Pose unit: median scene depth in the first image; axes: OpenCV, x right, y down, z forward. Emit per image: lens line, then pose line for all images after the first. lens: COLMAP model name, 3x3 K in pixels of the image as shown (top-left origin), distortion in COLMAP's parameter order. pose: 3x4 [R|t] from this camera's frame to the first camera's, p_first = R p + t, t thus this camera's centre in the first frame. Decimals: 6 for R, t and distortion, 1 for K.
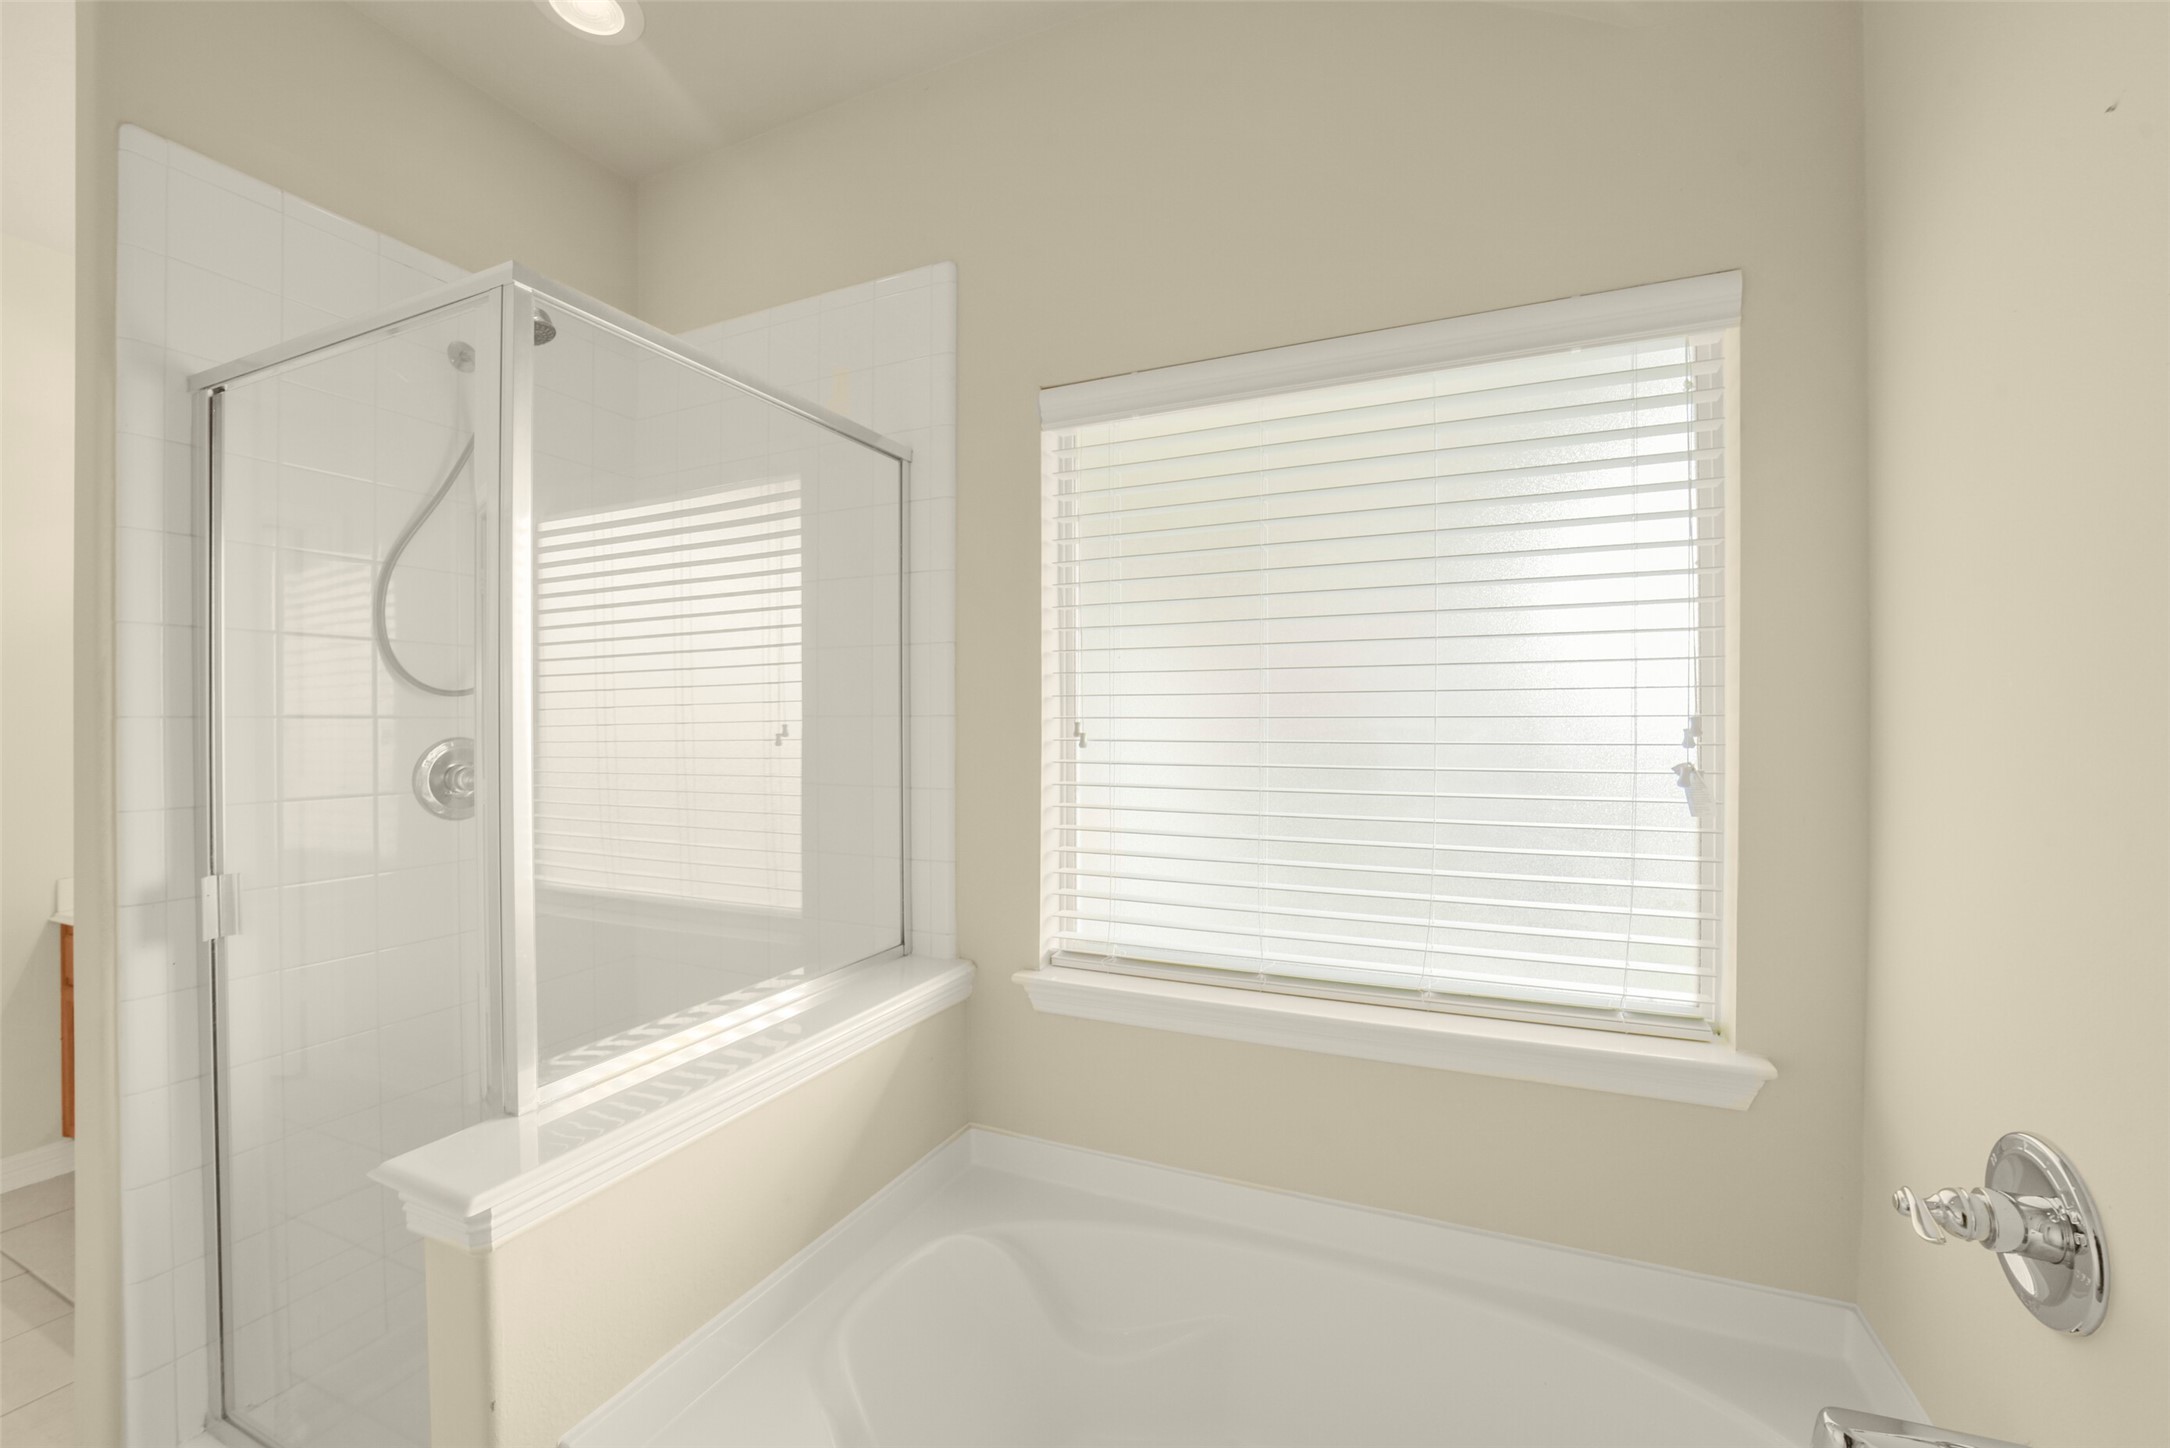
lens RADIAL K [[906.2, 0, 1085.0], [0, 906.2, 724.0], [0, 0, 1]] dist [-0.022703, 0.000074]
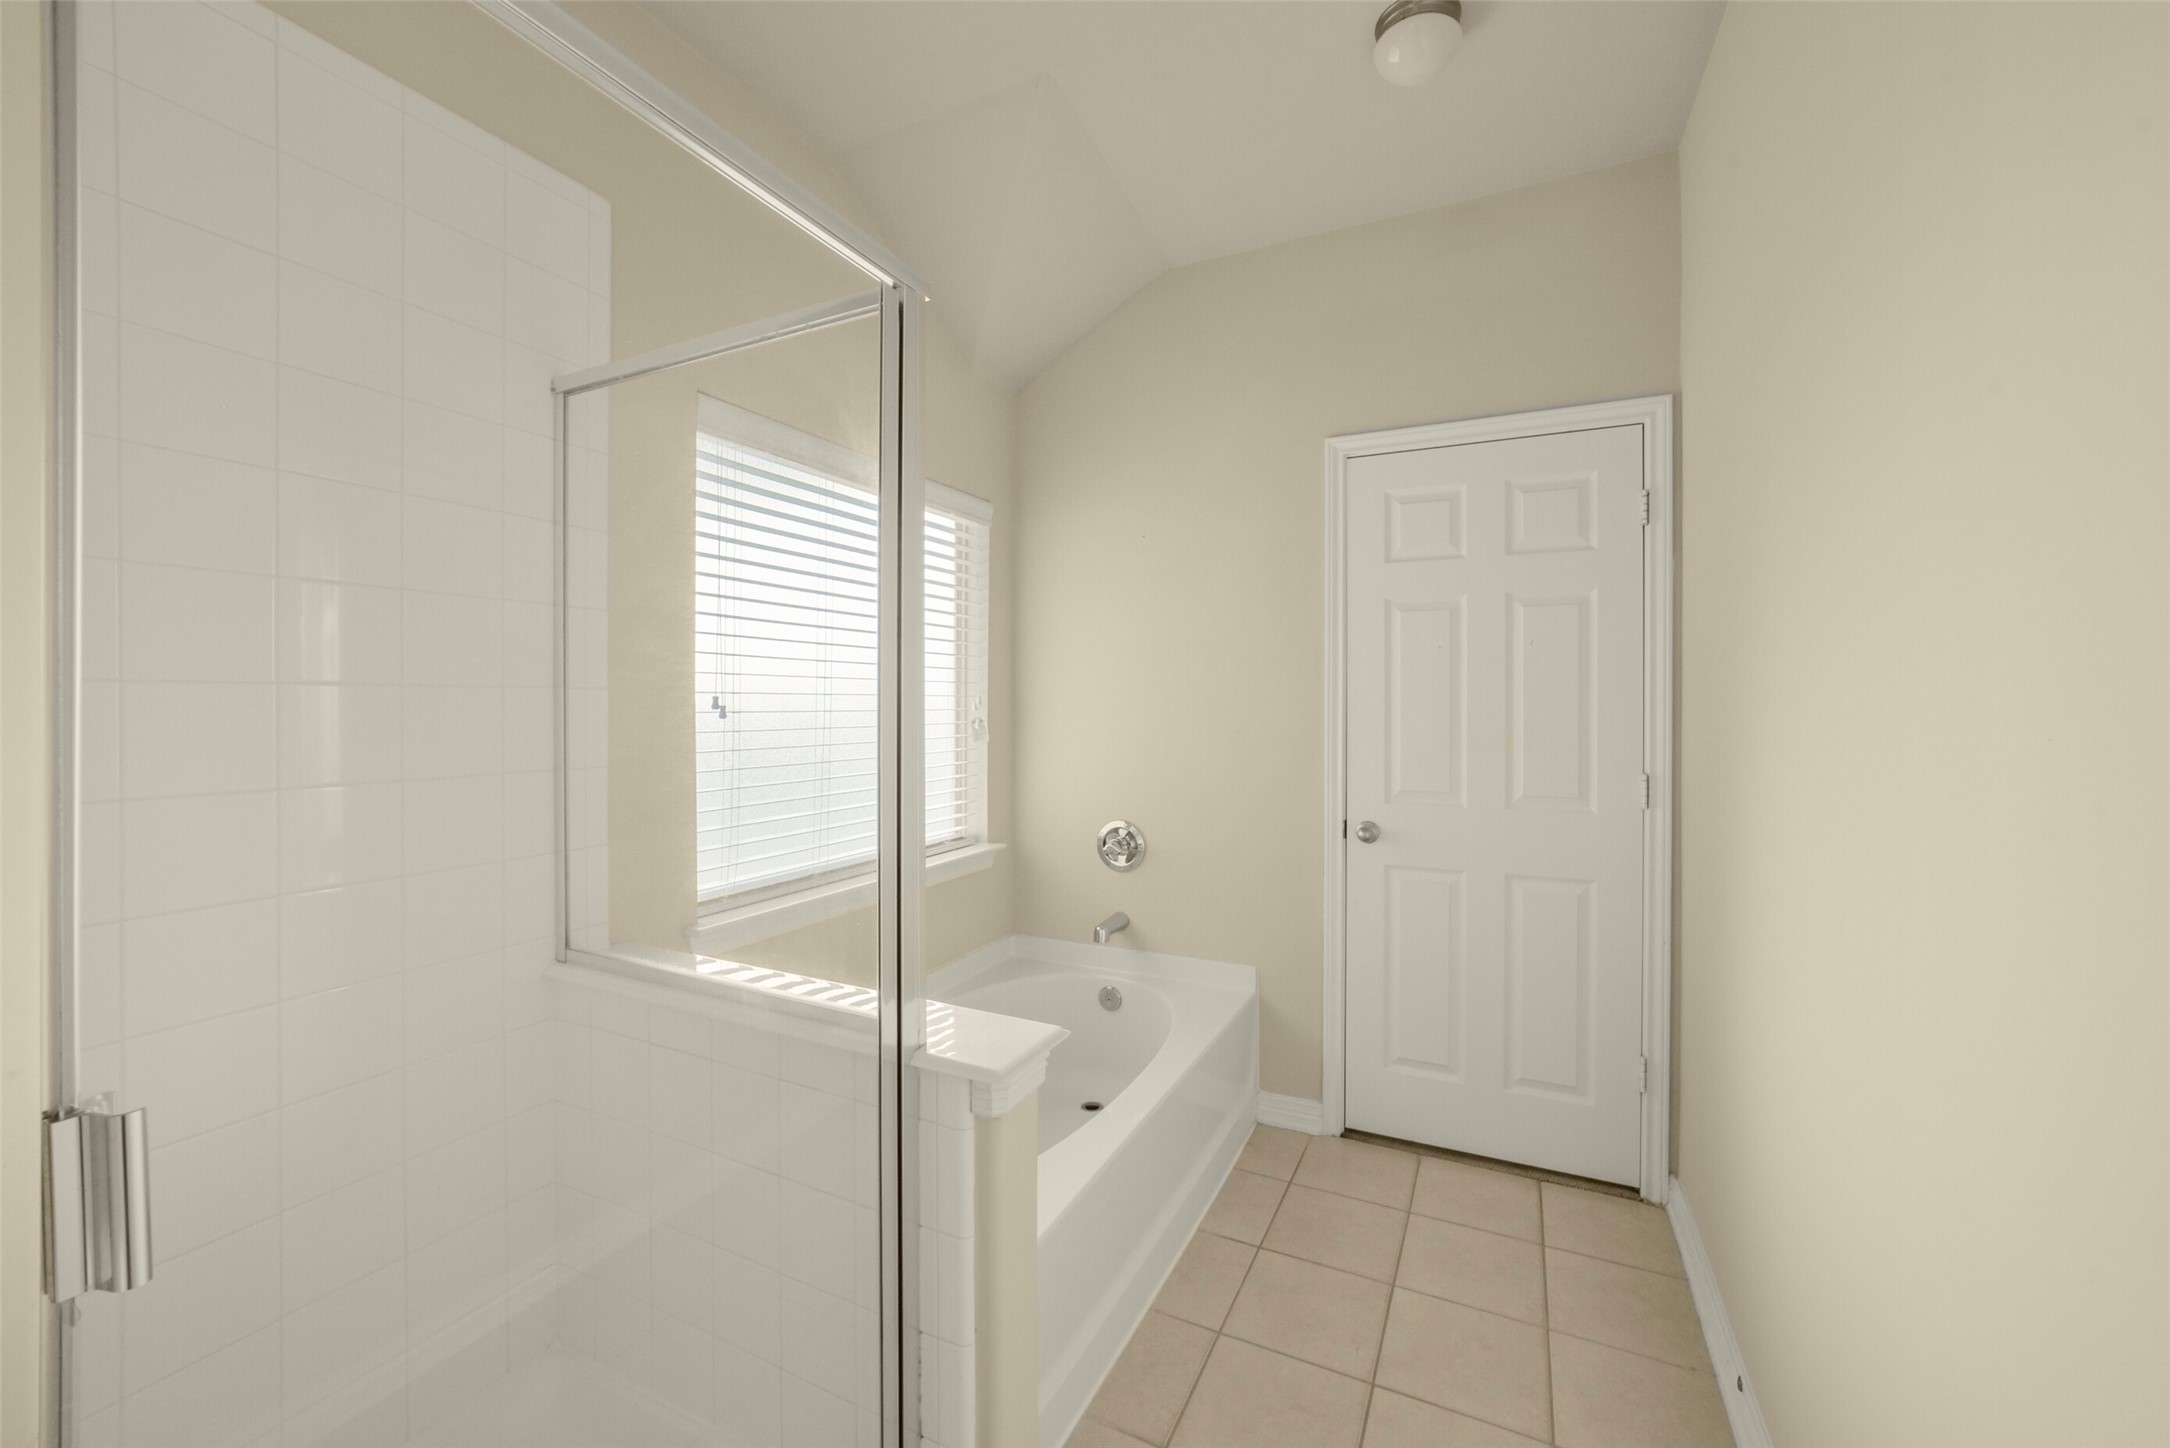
lens RADIAL K [[837.6, 0, 1105.7], [0, 837.6, 711.9], [0, 0, 1]] dist [-0.019739, 0.000110]
pose [[0.016924, -0.009525, 0.999811, -1.306161], [-0.003802, 0.999947, 0.009590, 0.007227], [-0.999850, -0.003964, 0.016886, 0.615567]]
